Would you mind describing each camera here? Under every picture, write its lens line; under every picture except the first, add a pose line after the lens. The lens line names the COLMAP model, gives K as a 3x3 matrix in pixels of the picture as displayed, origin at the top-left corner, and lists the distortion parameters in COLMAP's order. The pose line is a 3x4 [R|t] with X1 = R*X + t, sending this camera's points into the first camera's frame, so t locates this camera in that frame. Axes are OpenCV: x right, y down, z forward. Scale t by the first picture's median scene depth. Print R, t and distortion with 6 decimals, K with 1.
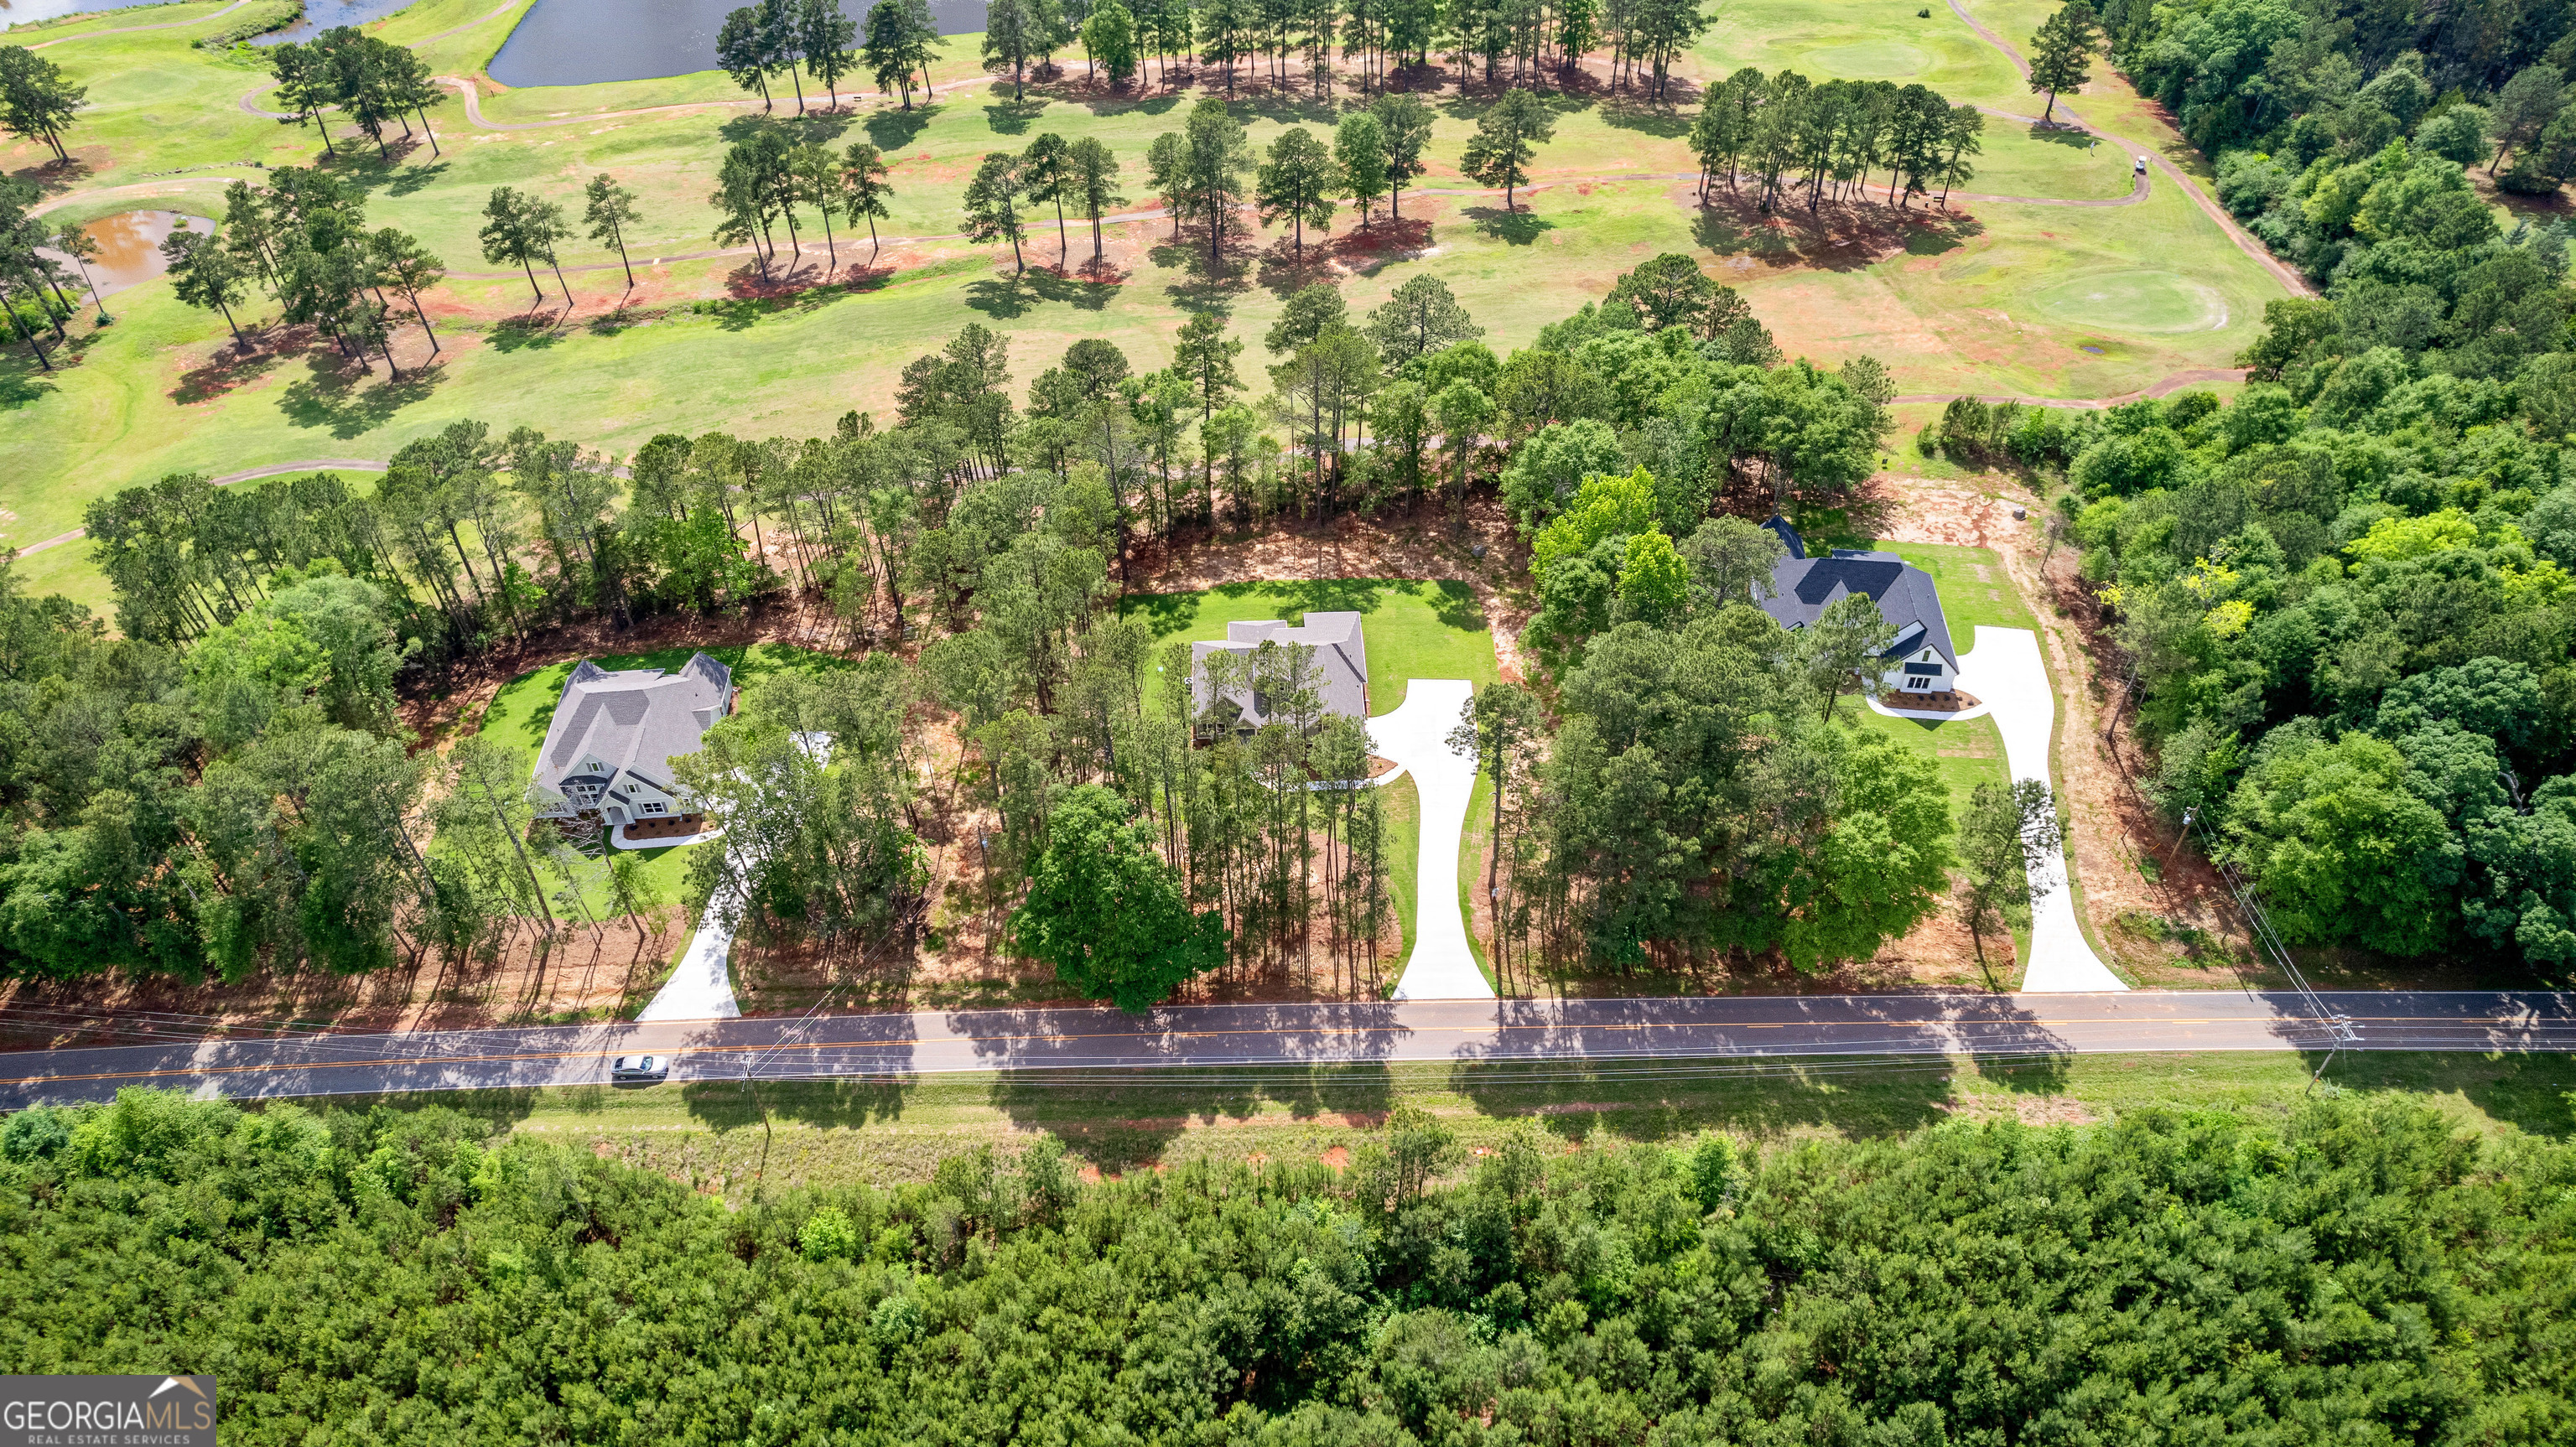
lens RADIAL K [[1657.4, 0, 1288.0], [0, 1657.4, 725.2], [0, 0, 1]] dist [-0.067935, 0.061319]
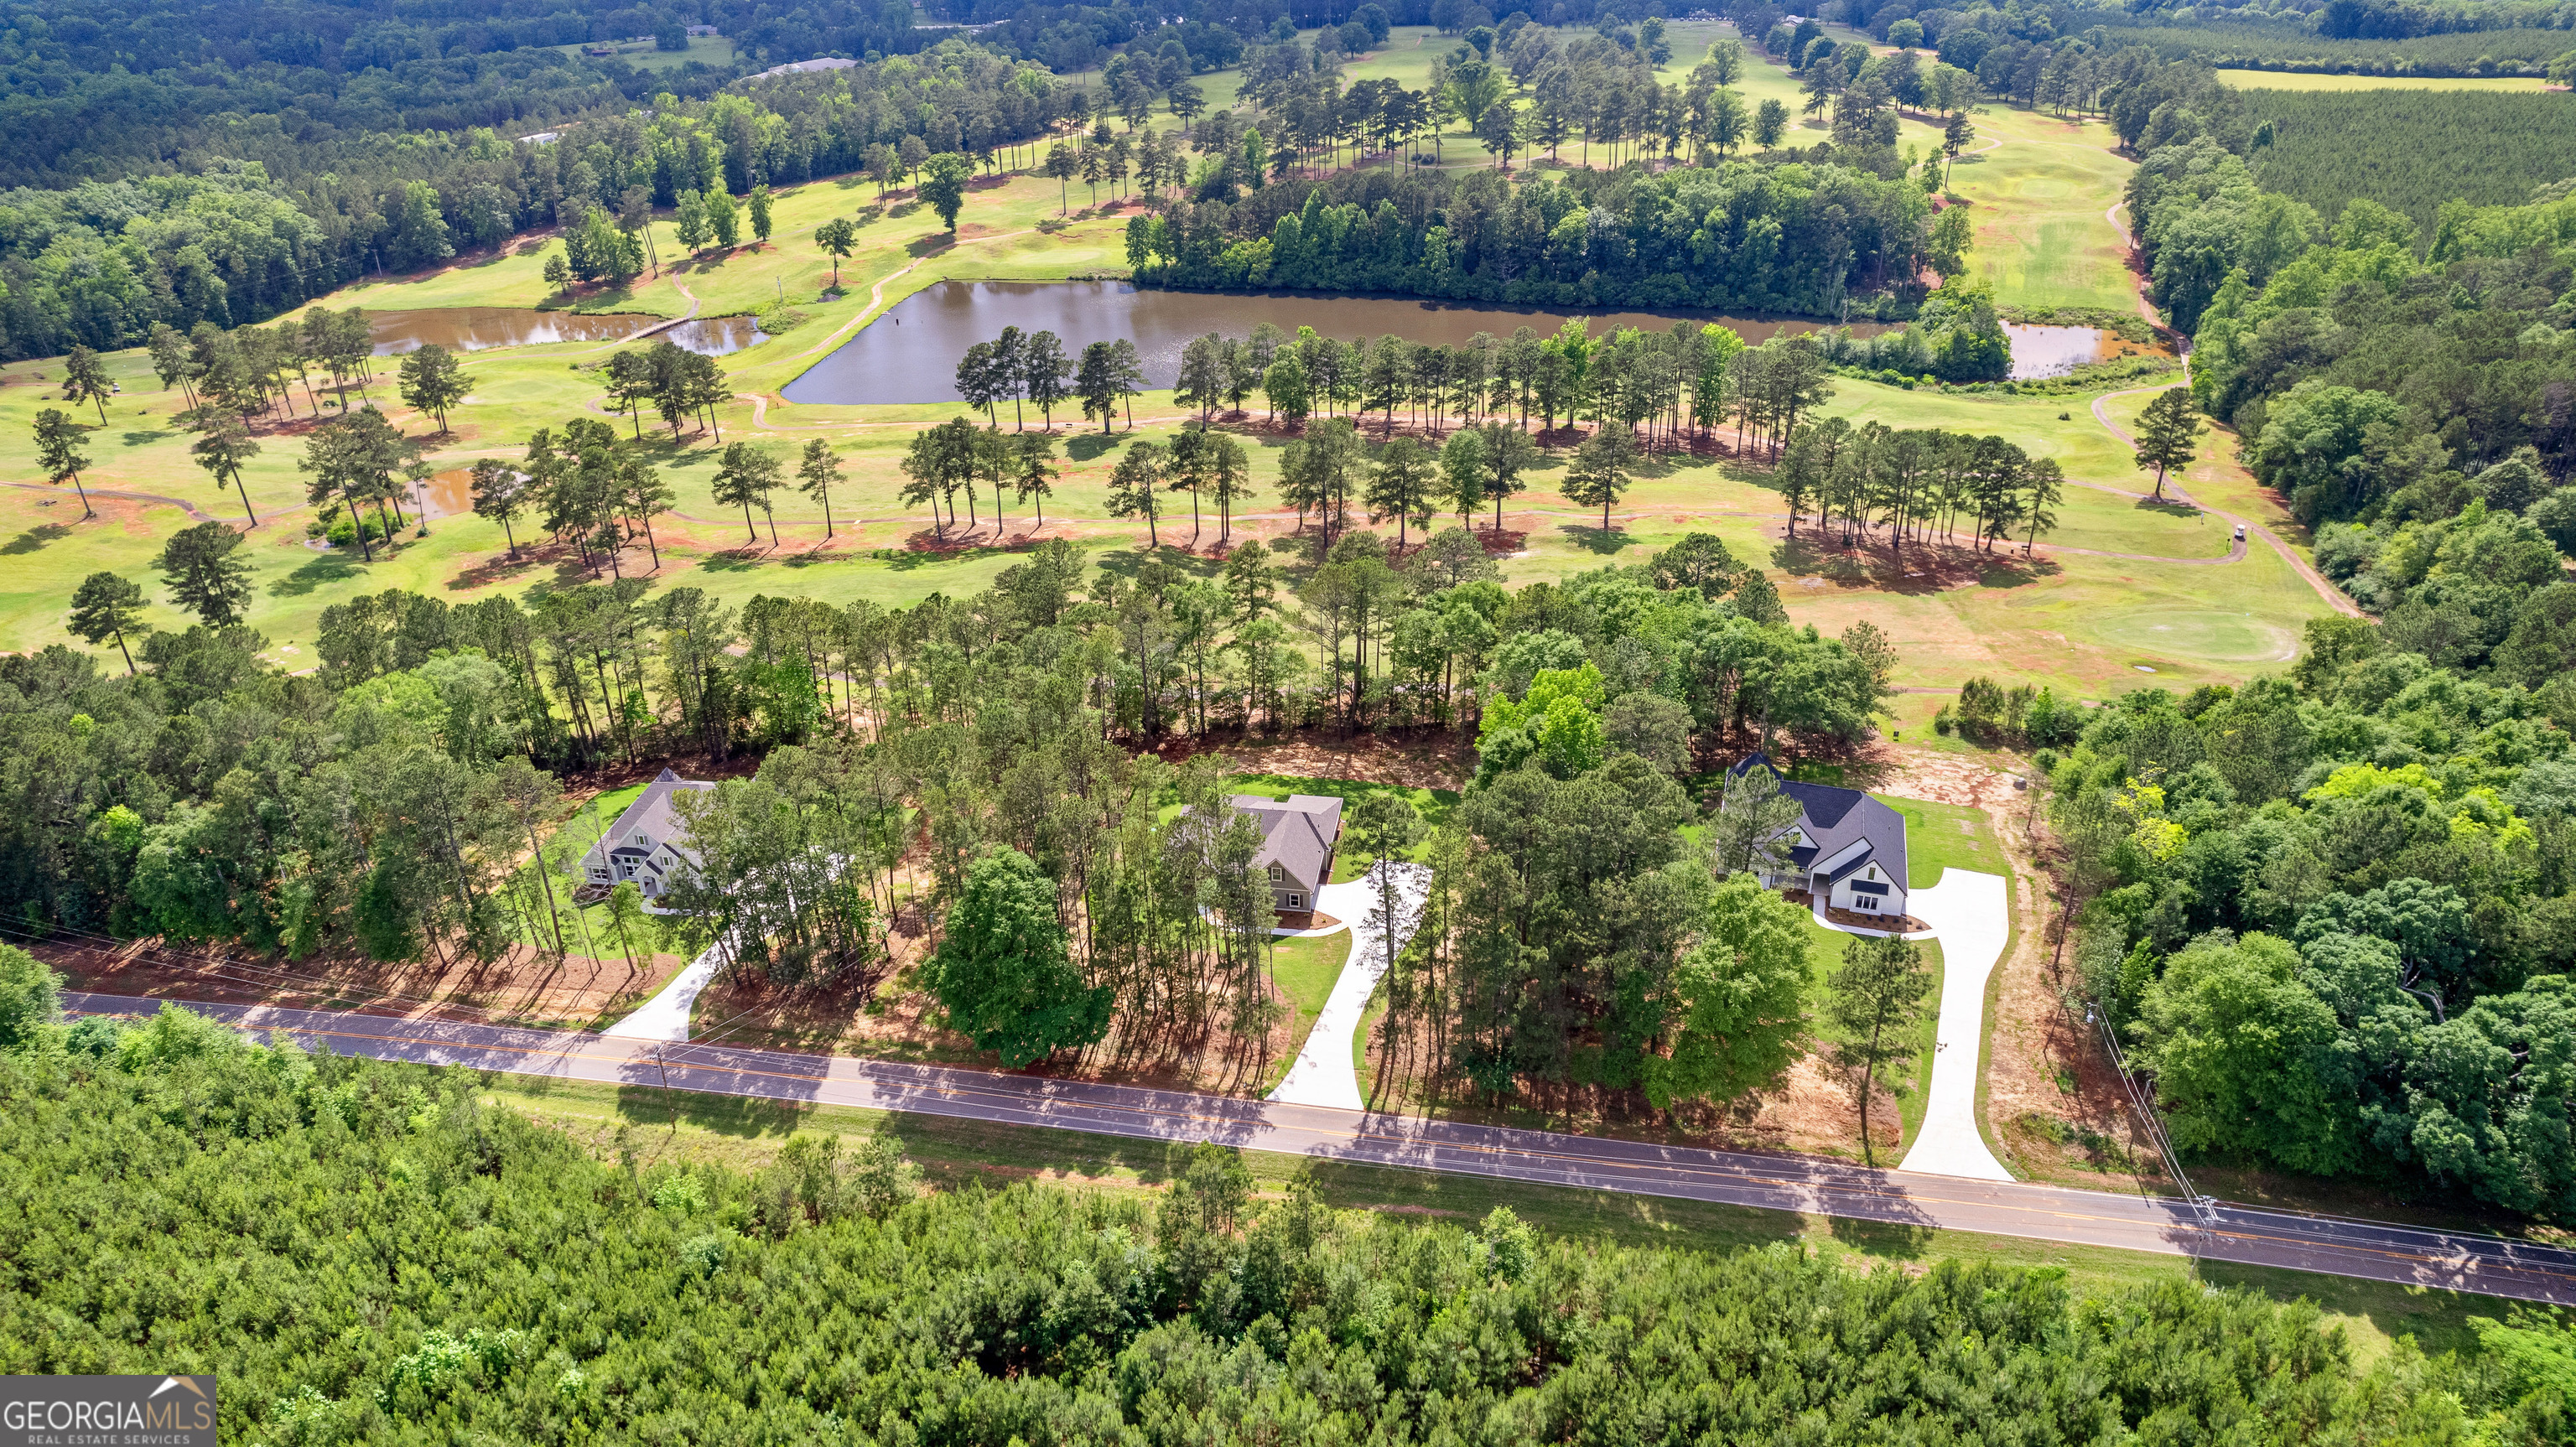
lens RADIAL K [[1657.4, 0, 1283.4], [0, 1657.4, 715.6], [0, 0, 1]] dist [-0.067935, 0.061319]
pose [[0.980191, 0.087721, -0.177571, 0.177170], [-0.132518, 0.956786, -0.258842, 0.151127], [0.147191, 0.277246, 0.949457, -0.035165]]
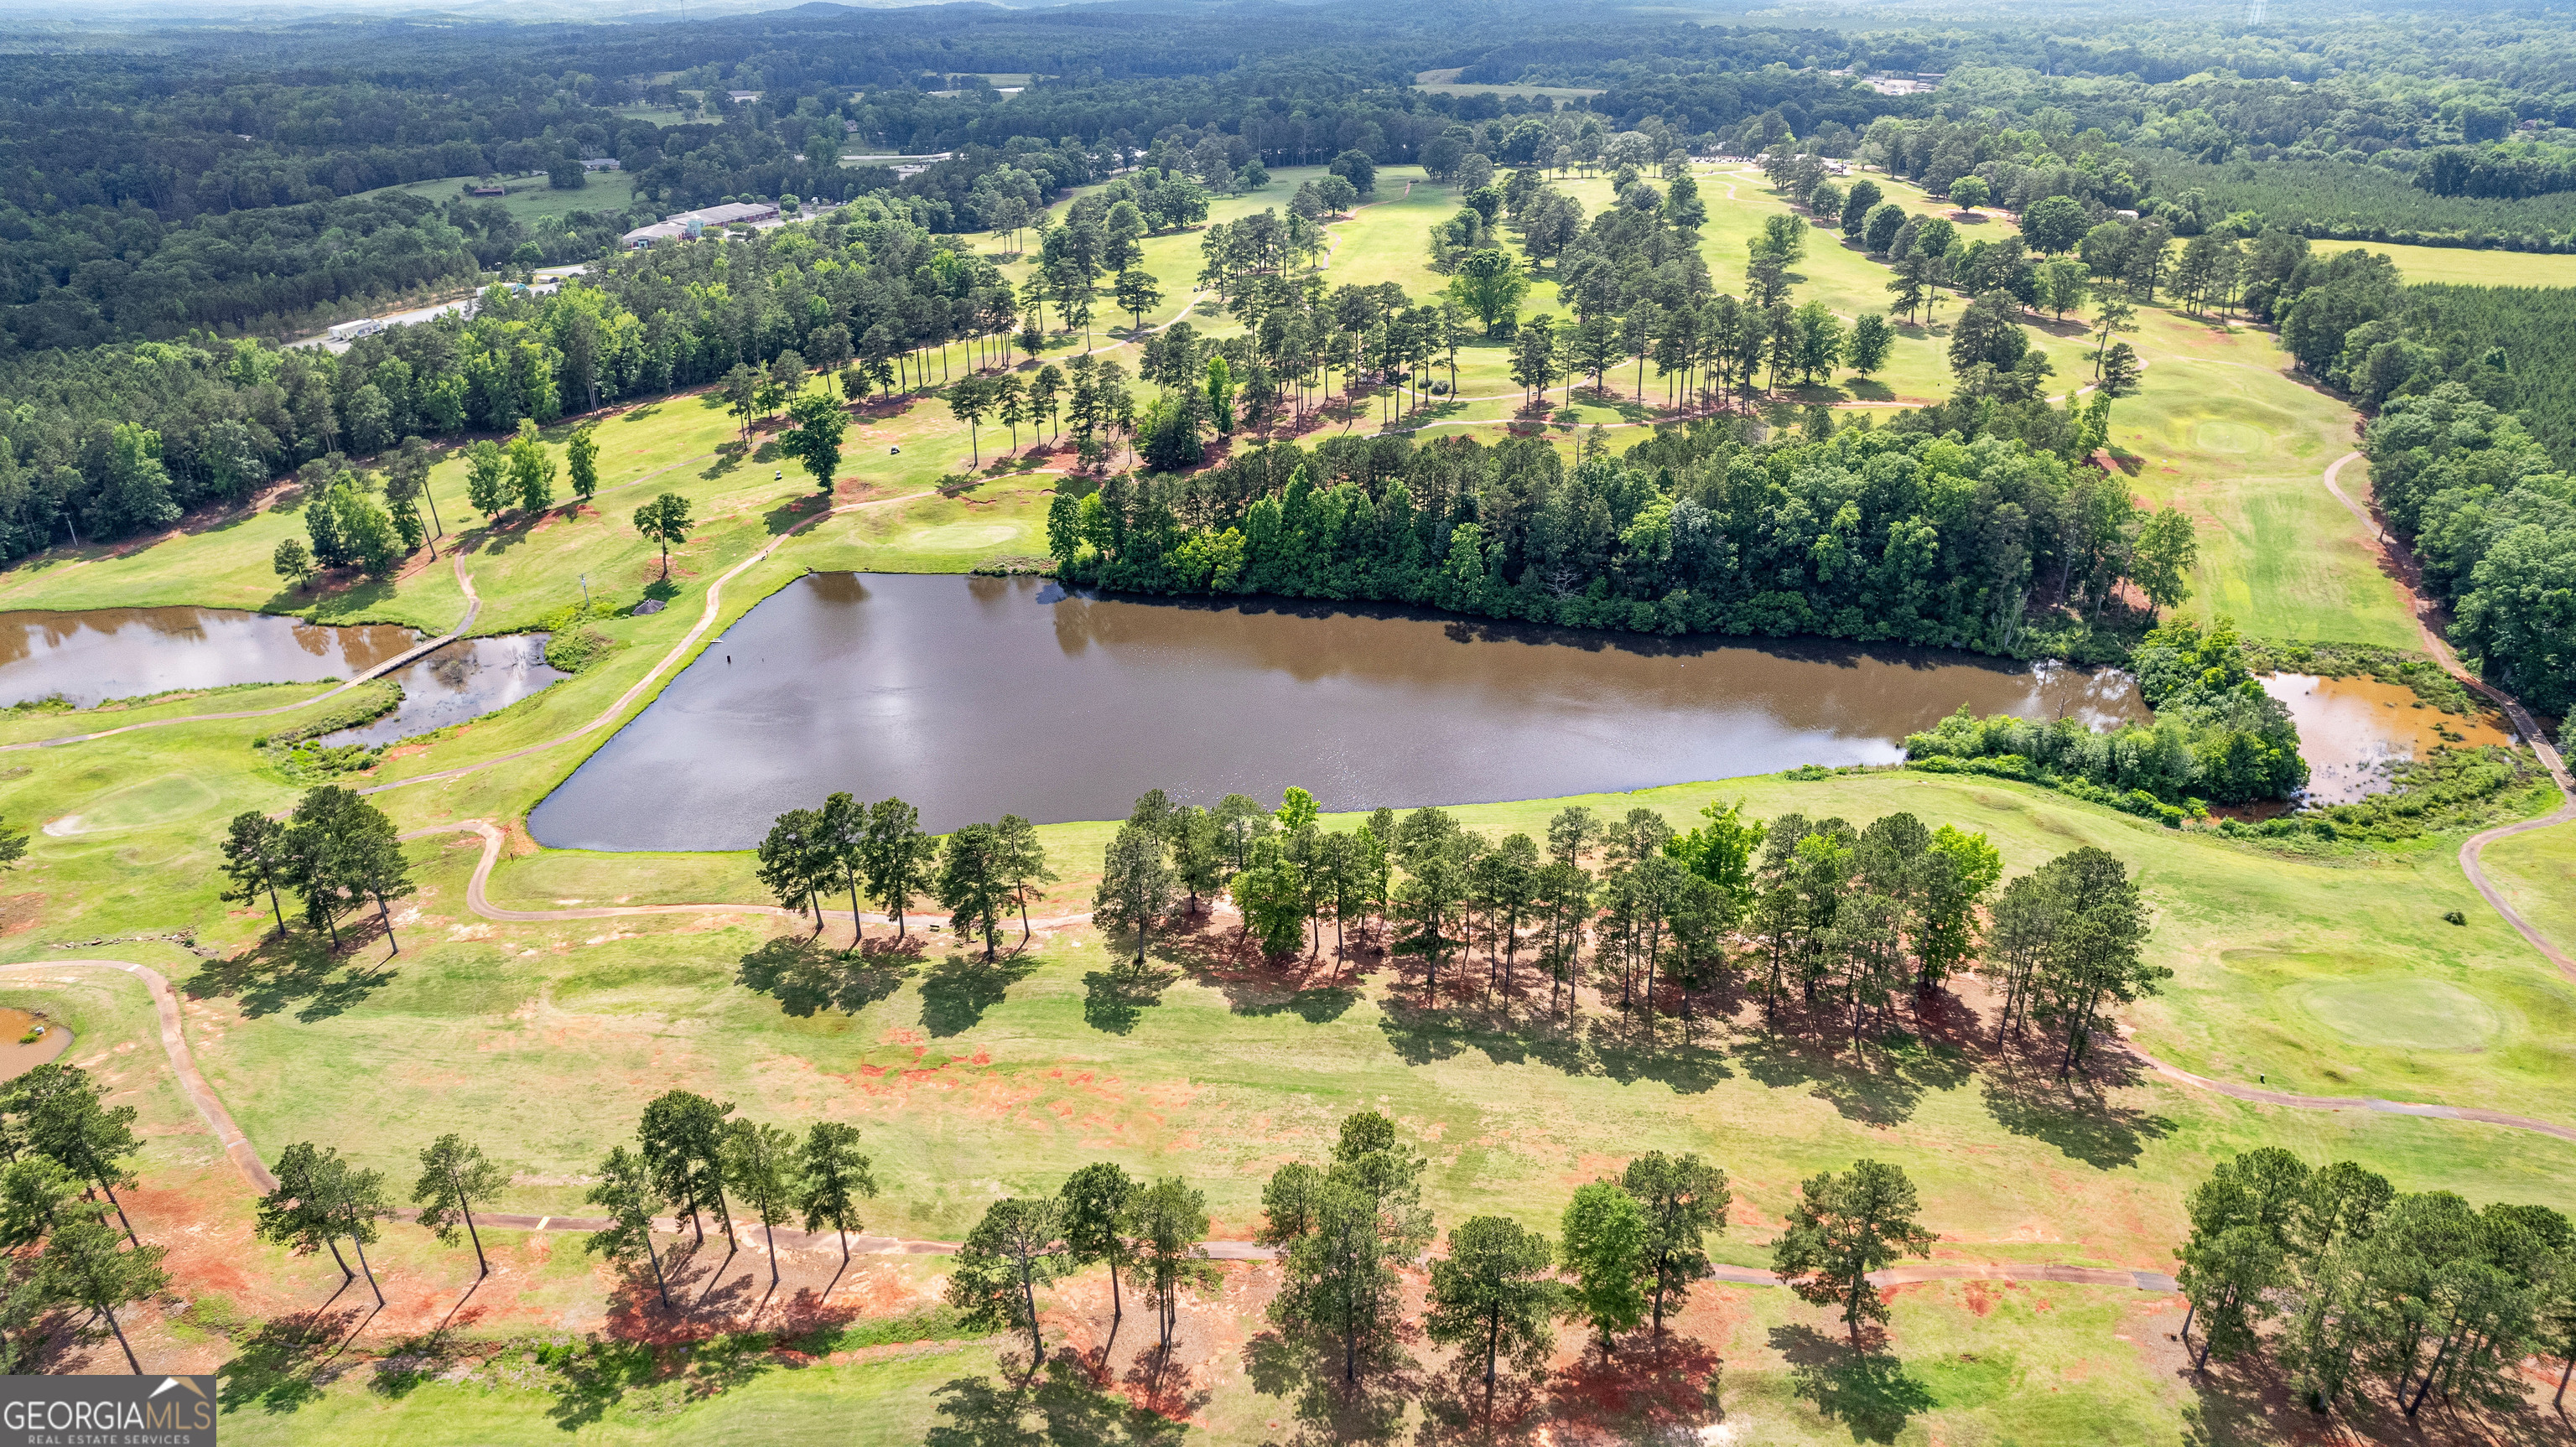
lens RADIAL K [[1657.4, 0, 1285.0], [0, 1657.4, 719.2], [0, 0, 1]] dist [-0.067935, 0.061319]
pose [[0.983845, 0.077143, -0.161551, 0.014483], [-0.124048, 0.944404, -0.304487, -0.430375], [0.129080, 0.319608, 0.938717, 0.463524]]
